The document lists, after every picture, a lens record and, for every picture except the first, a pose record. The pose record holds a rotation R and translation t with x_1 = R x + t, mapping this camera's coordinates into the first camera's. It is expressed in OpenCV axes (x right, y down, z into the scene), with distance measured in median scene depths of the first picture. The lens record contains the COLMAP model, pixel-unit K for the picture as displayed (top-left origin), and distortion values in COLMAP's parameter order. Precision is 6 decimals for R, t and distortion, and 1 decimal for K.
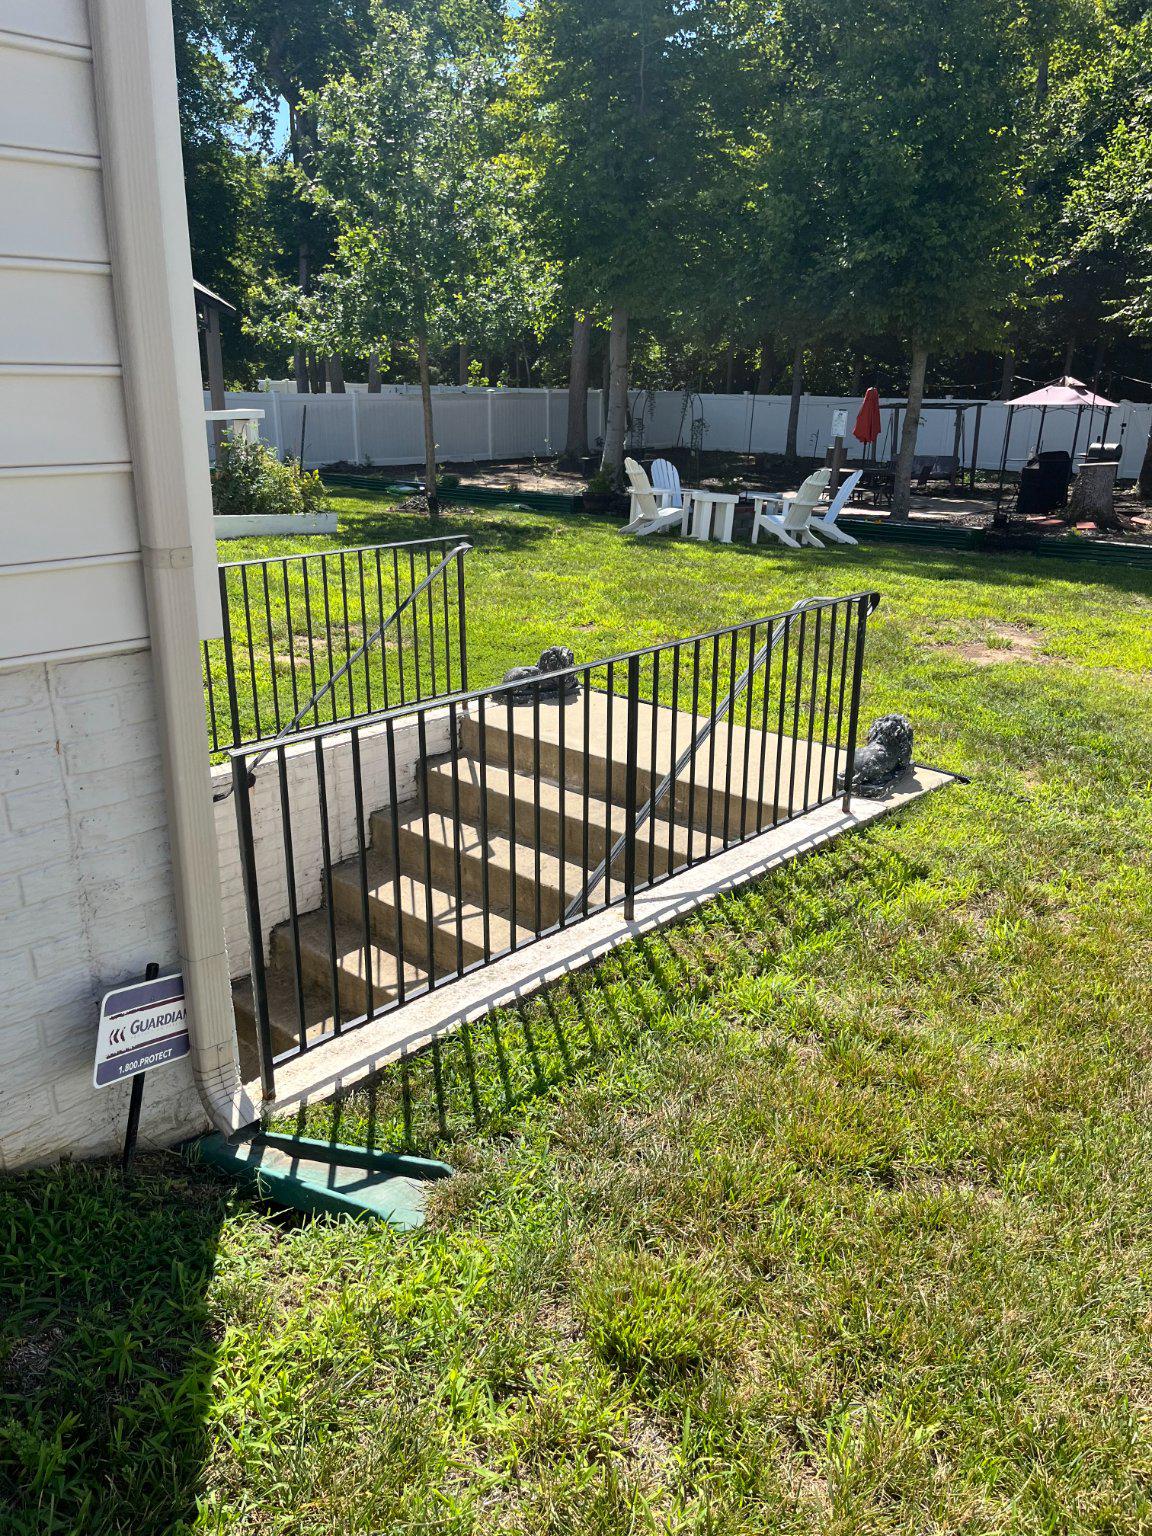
lens RADIAL K [[1154.1, 0, 571.9], [0, 1154.1, 780.0], [0, 0, 1]] dist [0.040750, -0.009276]
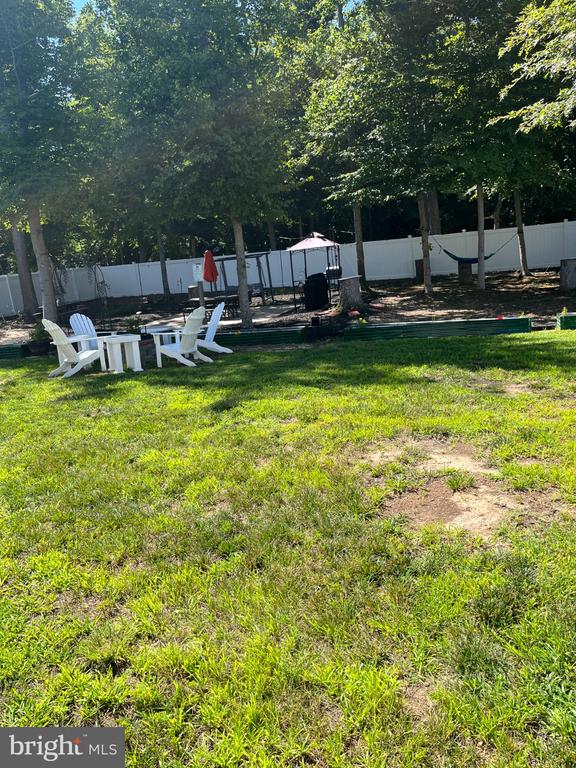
lens RADIAL K [[577.0, 0, 293.9], [0, 577.0, 382.9], [0, 0, 1]] dist [0.040750, -0.009276]
pose [[0.912805, -0.196105, 0.358232, 0.047494], [0.235311, 0.969476, -0.068878, -0.087846], [-0.333790, 0.147168, 0.931088, 0.280269]]
